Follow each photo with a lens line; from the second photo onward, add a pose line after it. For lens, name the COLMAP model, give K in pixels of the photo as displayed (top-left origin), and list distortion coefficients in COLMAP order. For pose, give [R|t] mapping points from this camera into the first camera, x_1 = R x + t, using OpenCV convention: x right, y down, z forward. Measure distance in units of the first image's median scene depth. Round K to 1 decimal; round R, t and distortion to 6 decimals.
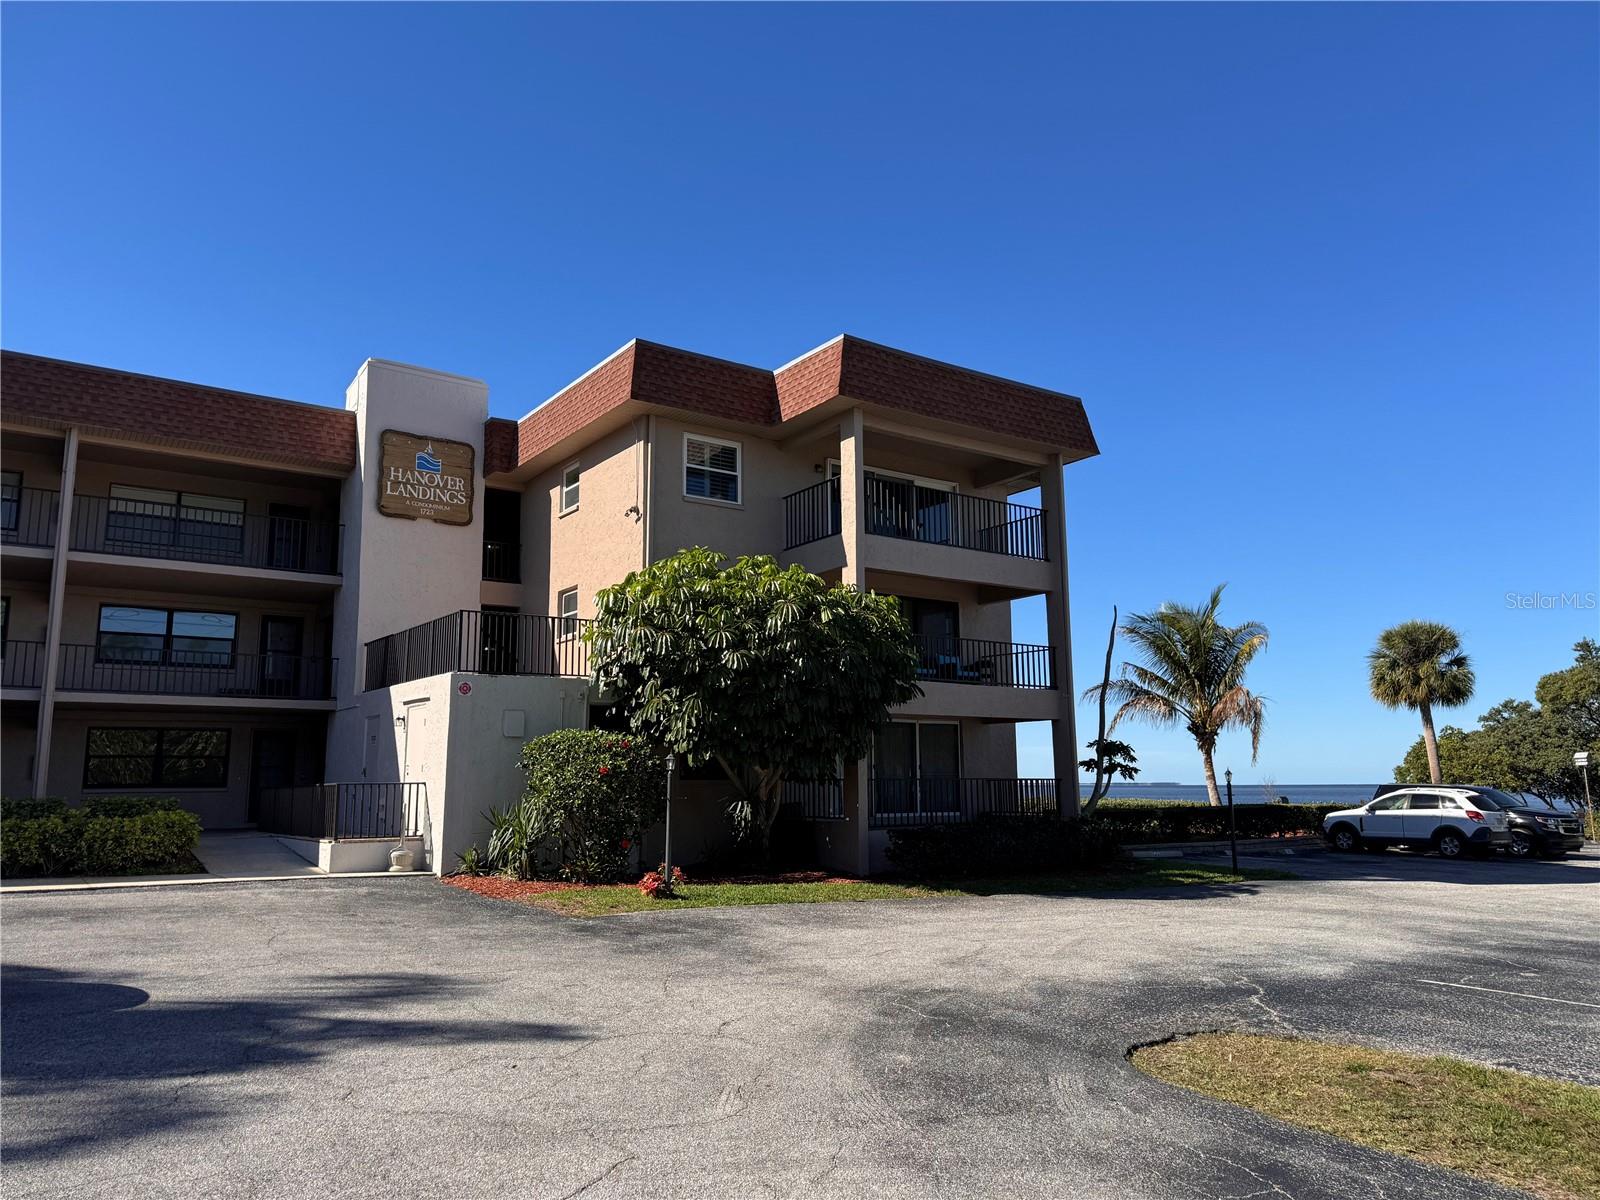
lens RADIAL K [[1125.7, 0, 803.3], [0, 1125.7, 590.9], [0, 0, 1]] dist [0.001299, -0.002864]
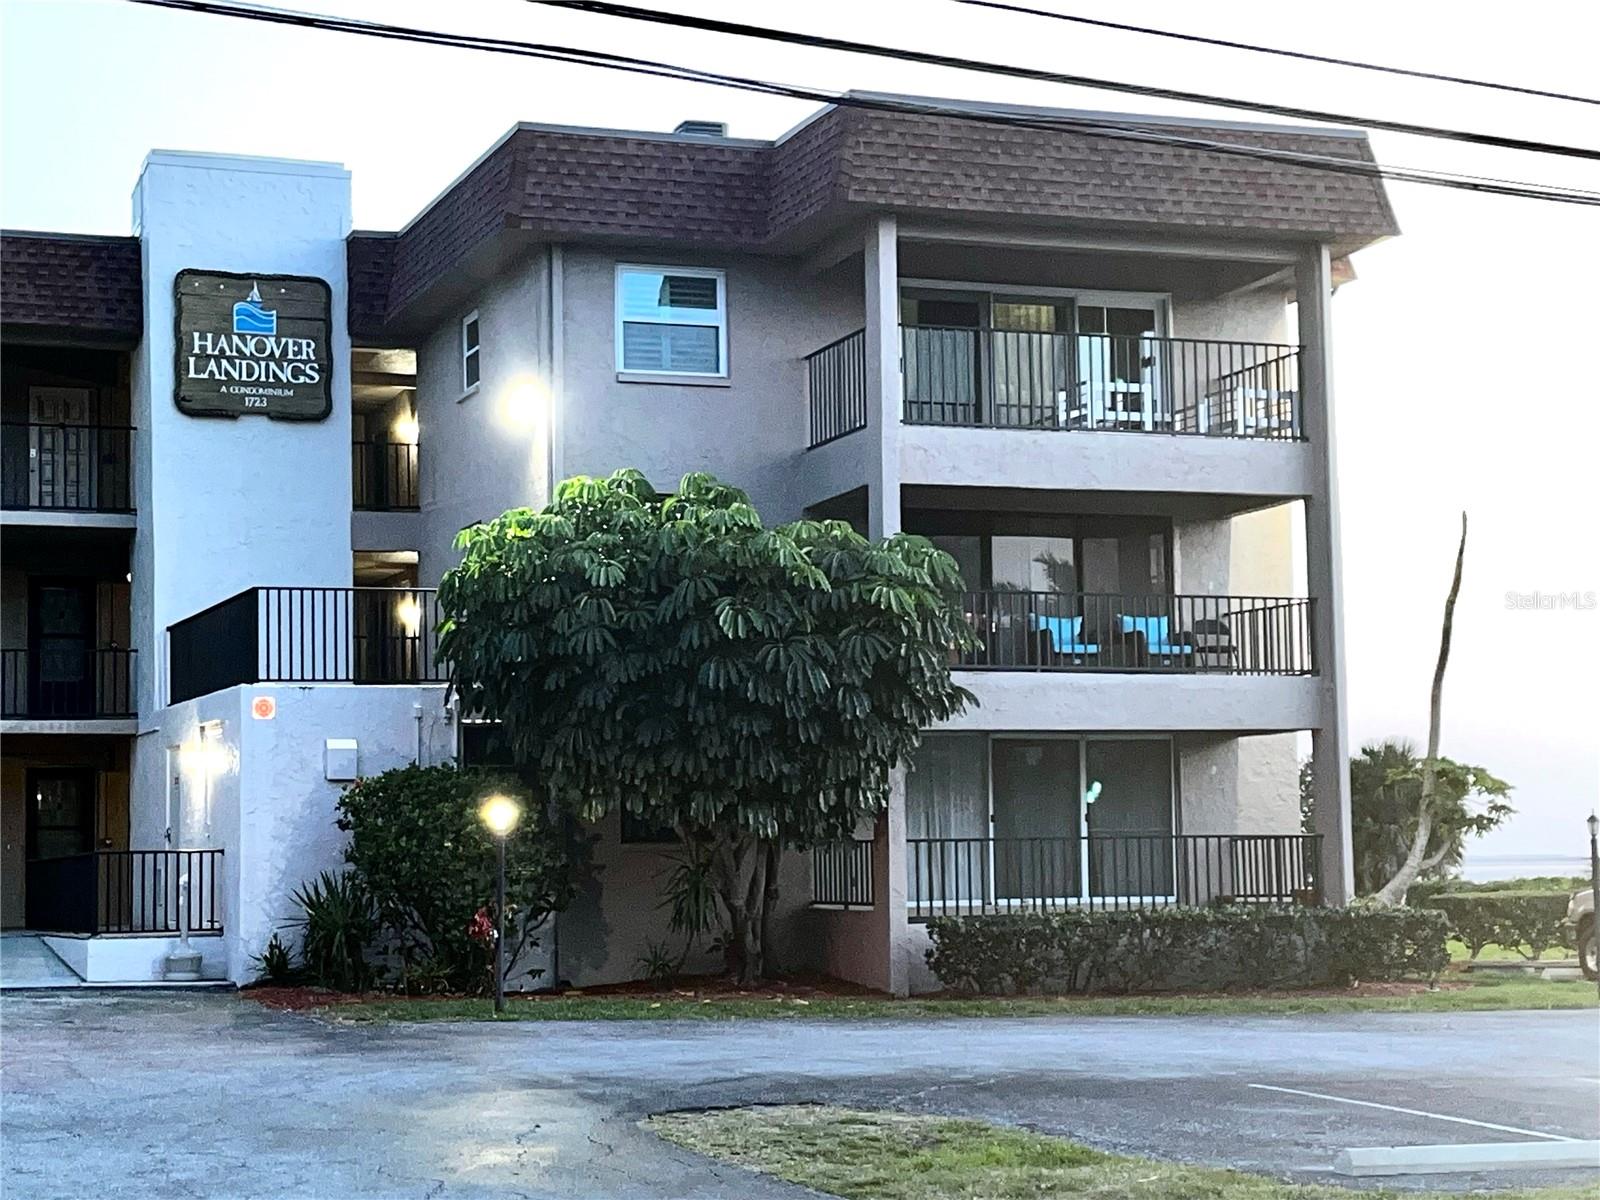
lens RADIAL K [[2902.1, 0, 798.6], [0, 2902.1, 602.7], [0, 0, 1]] dist [-0.006968, 0.000000]
pose [[0.965447, -0.028864, -0.258997, 0.341773], [0.050933, 0.995580, 0.078905, -0.071612], [0.255575, -0.089370, 0.962650, -0.420394]]
